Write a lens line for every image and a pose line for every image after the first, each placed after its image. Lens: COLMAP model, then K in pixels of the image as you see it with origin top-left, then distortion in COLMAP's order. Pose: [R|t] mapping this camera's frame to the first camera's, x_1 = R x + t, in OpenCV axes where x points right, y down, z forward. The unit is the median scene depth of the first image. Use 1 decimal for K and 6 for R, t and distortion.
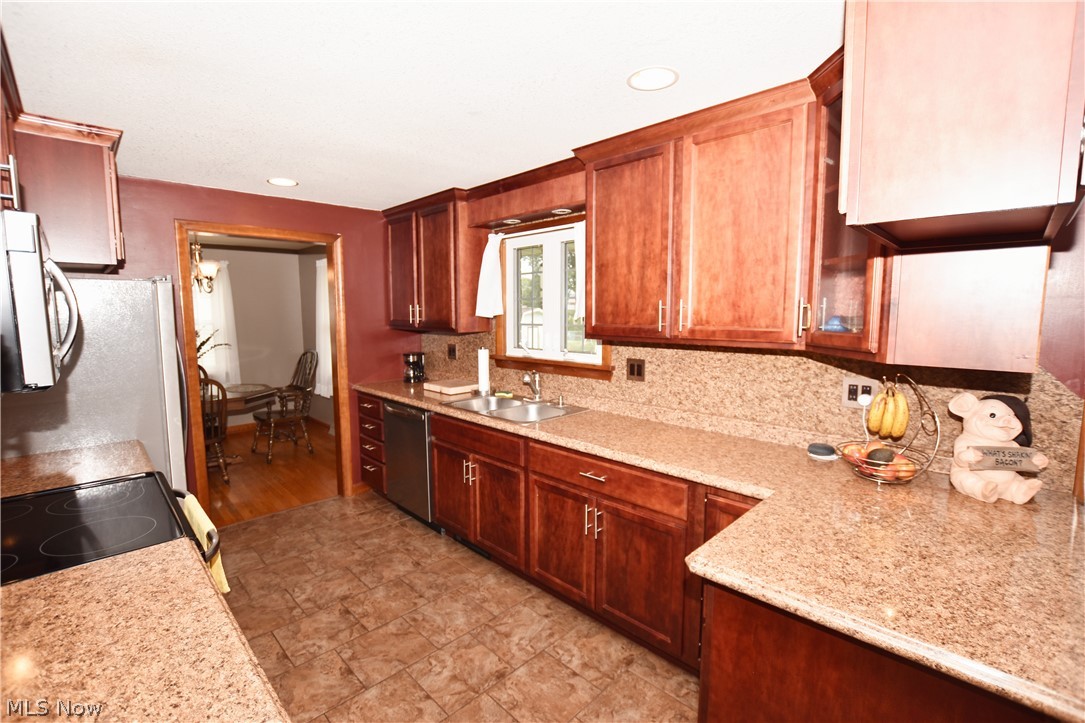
lens RADIAL K [[476.4, 0, 542.5], [0, 476.4, 361.5], [0, 0, 1]] dist [-0.028333, 0.000302]
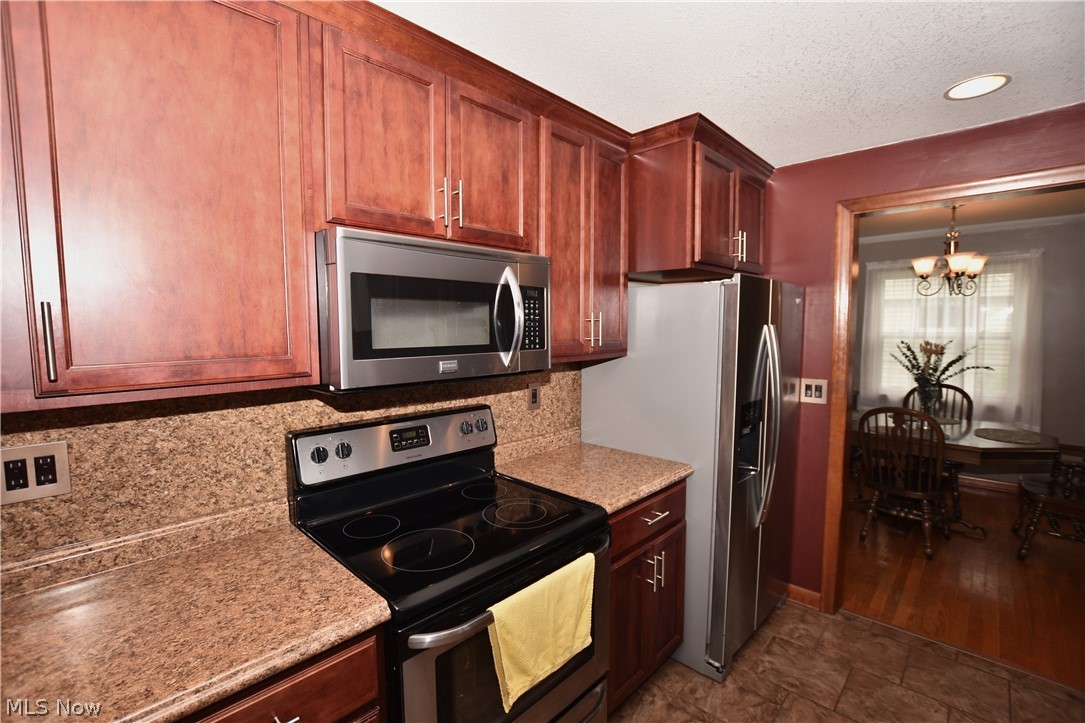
lens RADIAL K [[484.6, 0, 567.1], [0, 484.6, 358.4], [0, 0, 1]] dist [-0.024023, 0.000031]
pose [[0.037600, 0.074224, -0.996532, 0.015764], [-0.103849, 0.992128, 0.069978, -0.051718], [0.993882, 0.100858, 0.045012, 0.511266]]
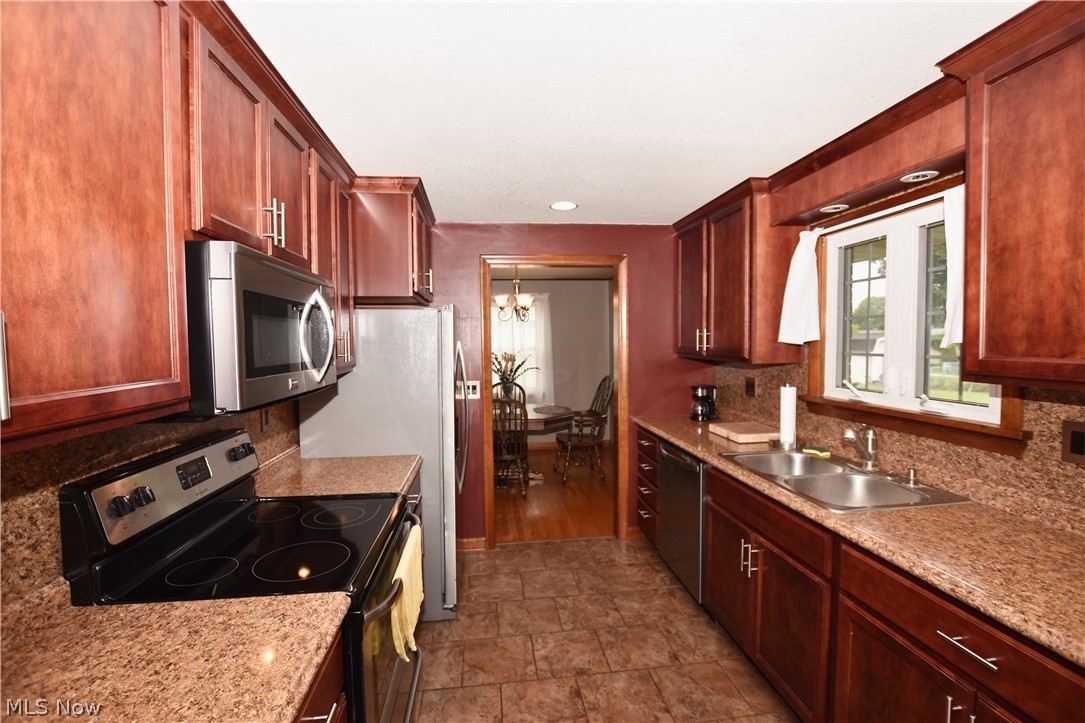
lens RADIAL K [[475.8, 0, 546.5], [0, 475.8, 361.5], [0, 0, 1]] dist [-0.032163, 0.005687]
pose [[0.790739, 0.022300, -0.611748, 0.030064], [-0.056384, 0.997741, -0.036511, -0.019158], [0.609552, 0.063364, 0.790210, 0.210495]]
